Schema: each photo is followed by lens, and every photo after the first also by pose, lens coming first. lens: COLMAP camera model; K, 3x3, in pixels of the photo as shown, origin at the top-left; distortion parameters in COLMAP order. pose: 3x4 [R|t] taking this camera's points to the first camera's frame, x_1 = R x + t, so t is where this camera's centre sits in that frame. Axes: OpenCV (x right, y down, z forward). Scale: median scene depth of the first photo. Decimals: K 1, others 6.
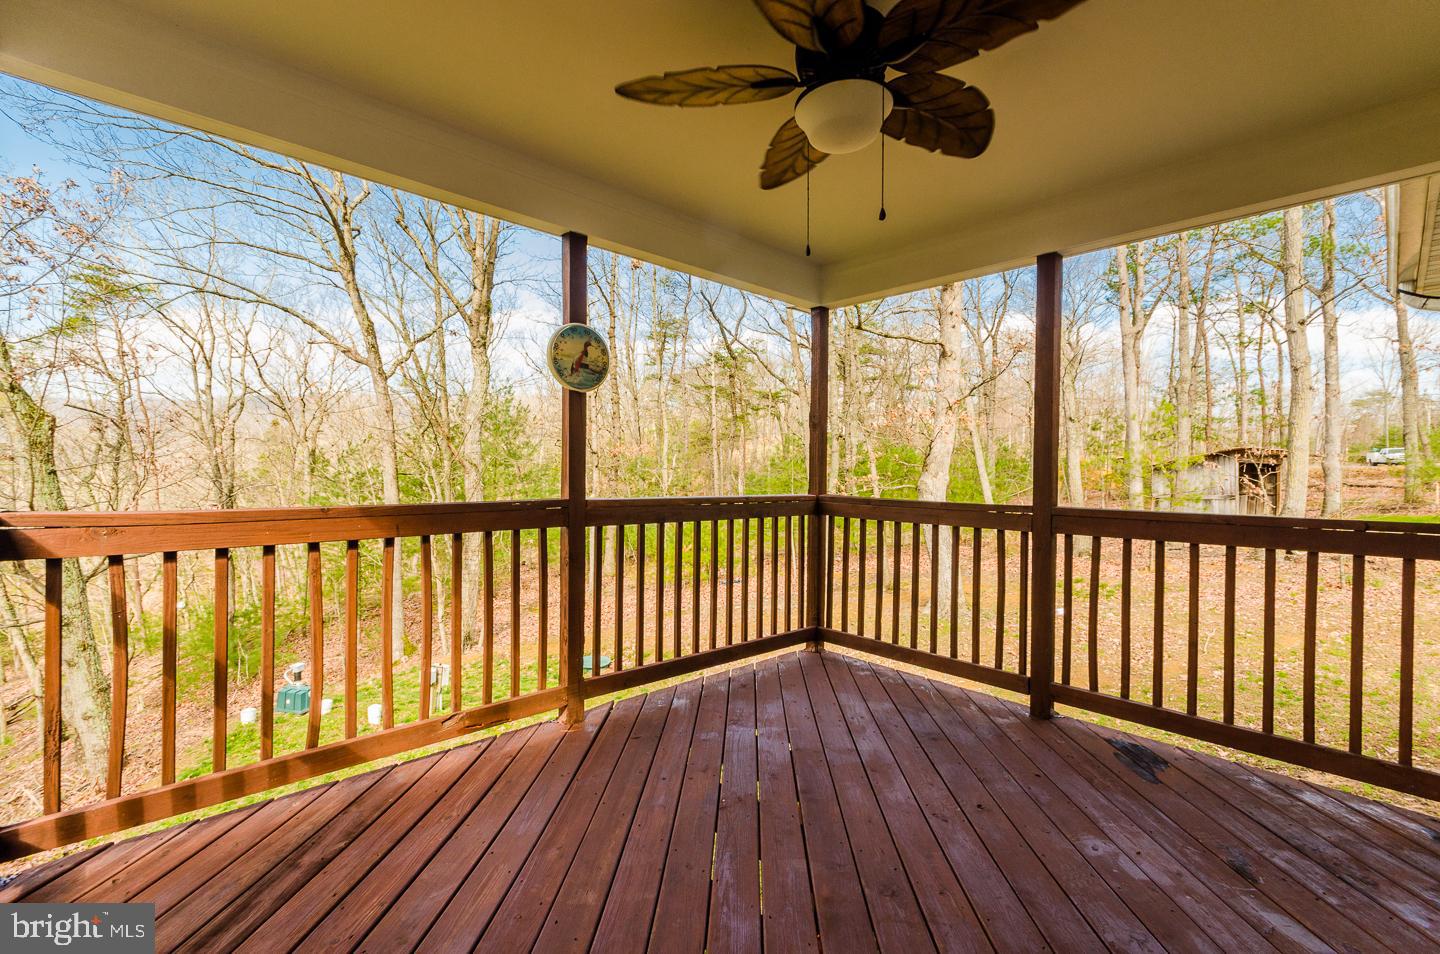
lens RADIAL K [[634.4, 0, 724.5], [0, 634.4, 483.0], [0, 0, 1]] dist [0.002181, 0.000344]
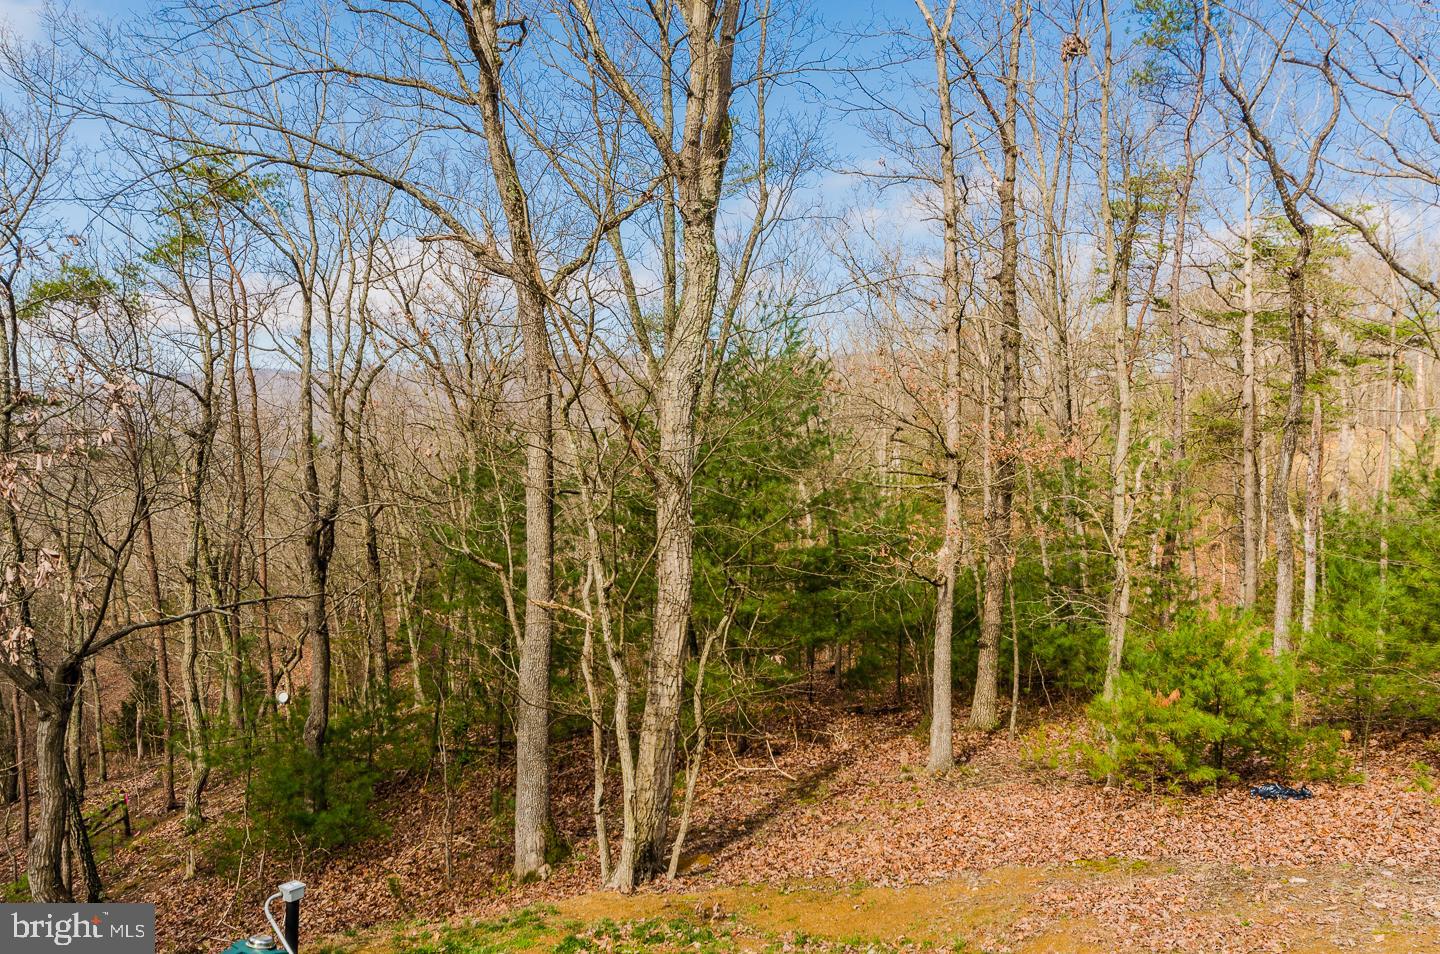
lens RADIAL K [[1189.7, 0, 741.7], [0, 1189.7, 495.6], [0, 0, 1]] dist [-0.001549, -0.008670]
pose [[0.913526, 0.028702, -0.405766, -0.000176], [-0.034221, 0.999394, -0.006353, -0.010881], [0.405338, 0.019689, 0.913955, 0.205591]]
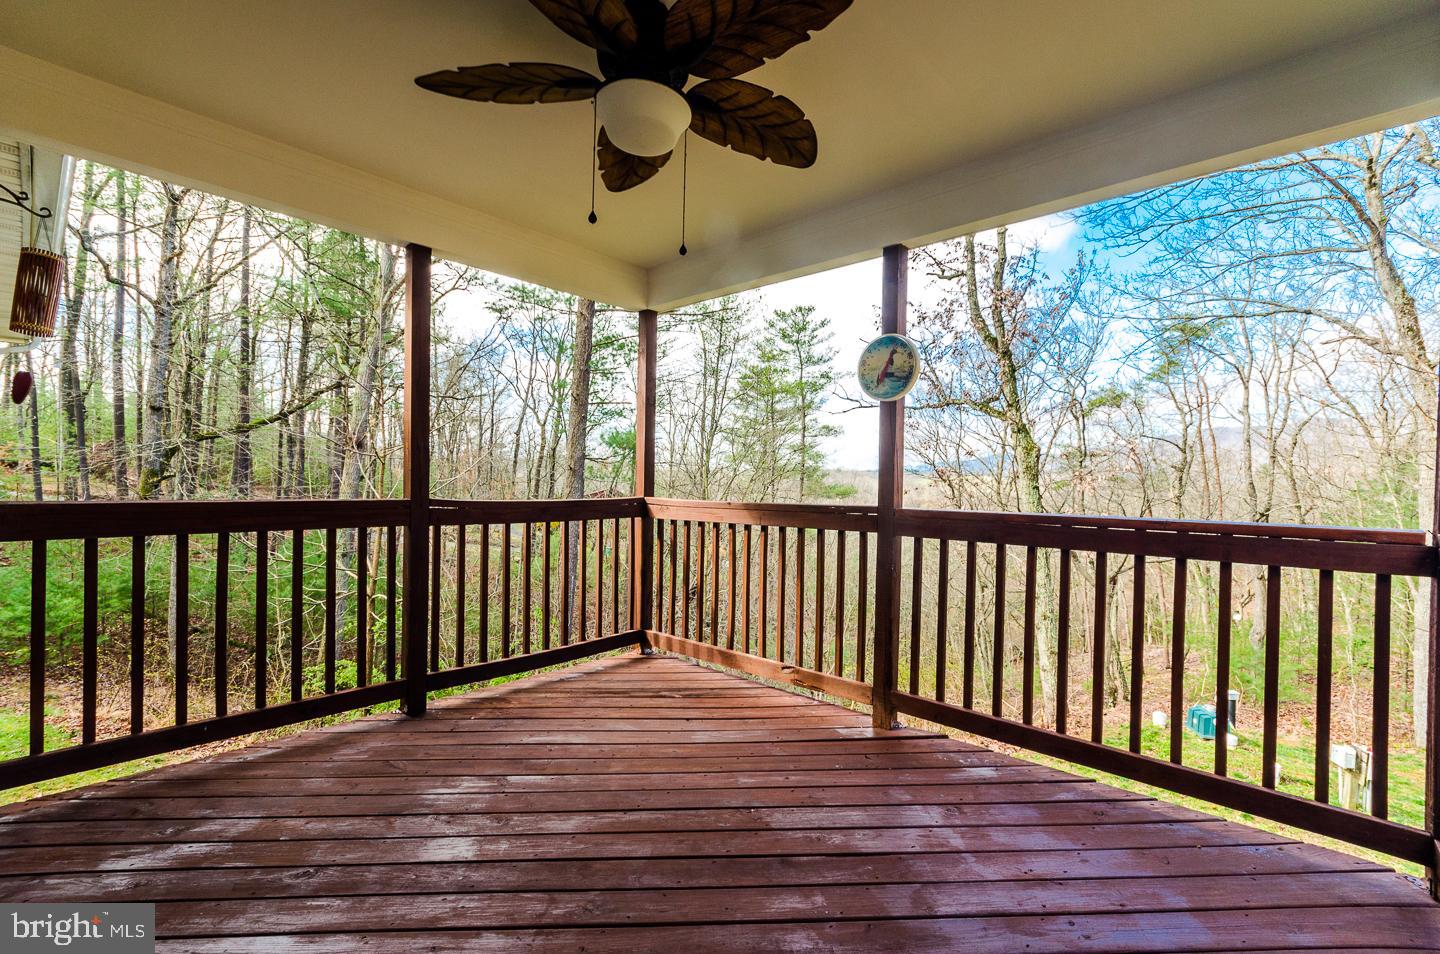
lens RADIAL K [[617.5, 0, 732.6], [0, 617.5, 482.7], [0, 0, 1]] dist [-0.000690, -0.000533]
pose [[0.093669, -0.006044, -0.995585, 0.119550], [-0.025399, 0.999642, -0.008458, 0.000218], [0.995279, 0.026079, 0.093482, 0.108932]]
